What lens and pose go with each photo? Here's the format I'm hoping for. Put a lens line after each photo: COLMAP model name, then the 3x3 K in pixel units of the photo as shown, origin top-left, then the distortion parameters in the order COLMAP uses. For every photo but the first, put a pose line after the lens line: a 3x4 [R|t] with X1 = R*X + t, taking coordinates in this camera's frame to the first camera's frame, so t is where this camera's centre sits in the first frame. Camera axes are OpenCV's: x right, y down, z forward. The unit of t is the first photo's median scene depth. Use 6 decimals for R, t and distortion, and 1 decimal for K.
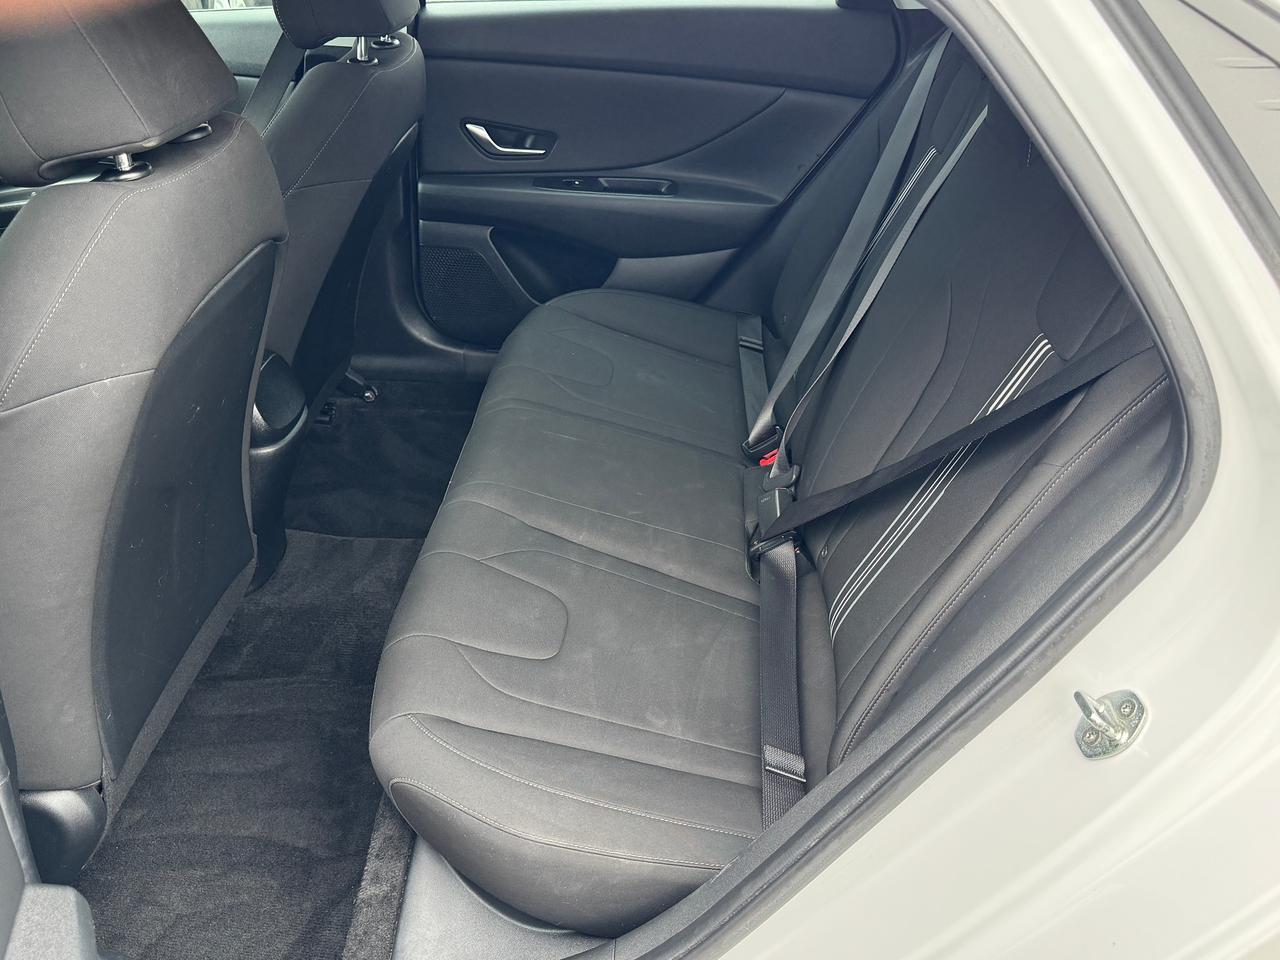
lens RADIAL K [[1102.4, 0, 639.0], [0, 1102.4, 482.3], [0, 0, 1]] dist [0.027004, -0.010539]
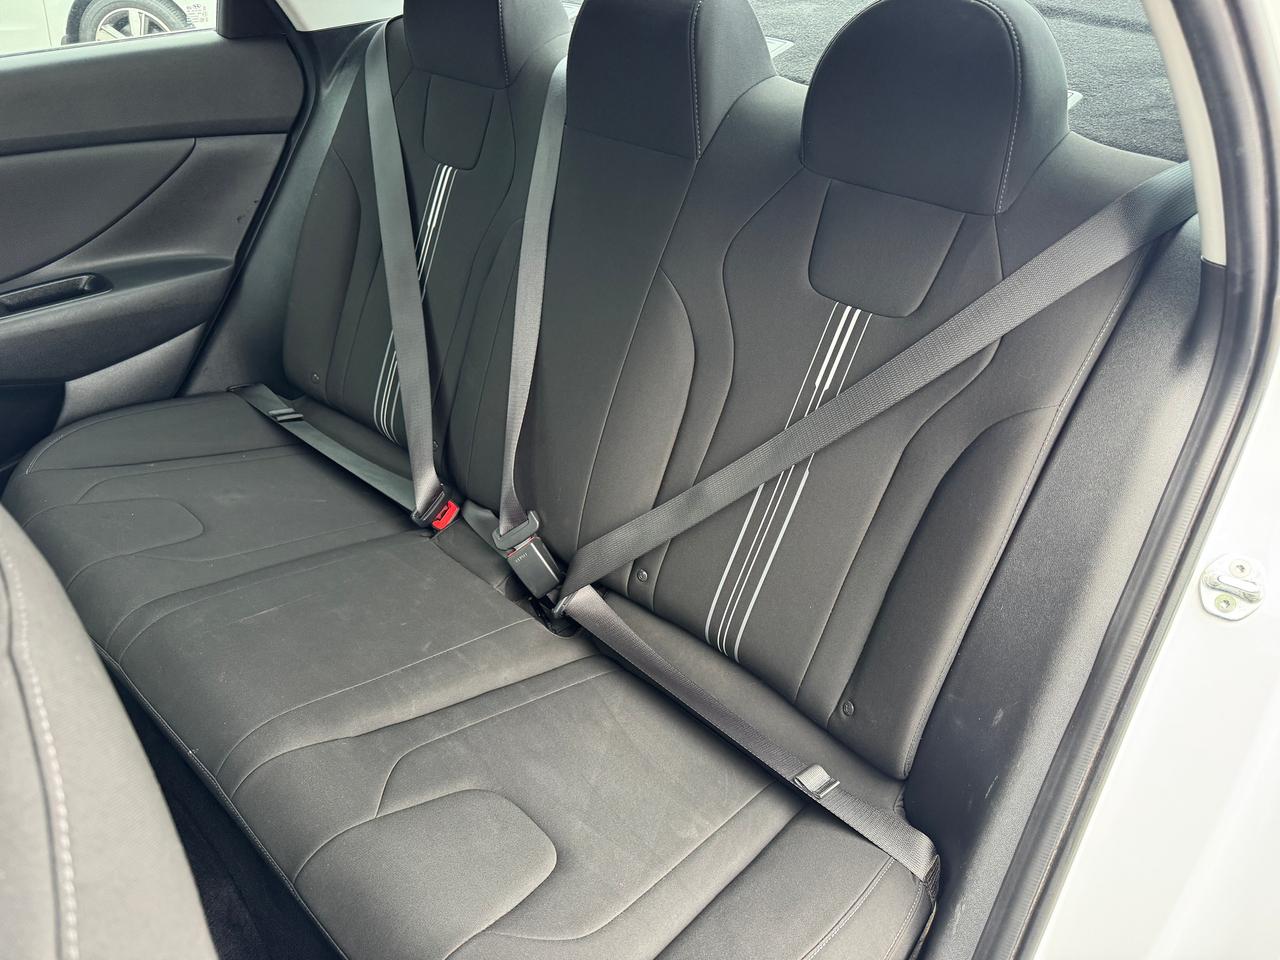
lens RADIAL K [[892.9, 0, 640.1], [0, 892.9, 475.5], [0, 0, 1]] dist [0.026791, -0.000552]
pose [[0.653778, -0.432974, 0.620571, -0.200109], [0.389486, 0.895684, 0.214594, -0.130808], [-0.648749, 0.101406, 0.754216, 0.252792]]
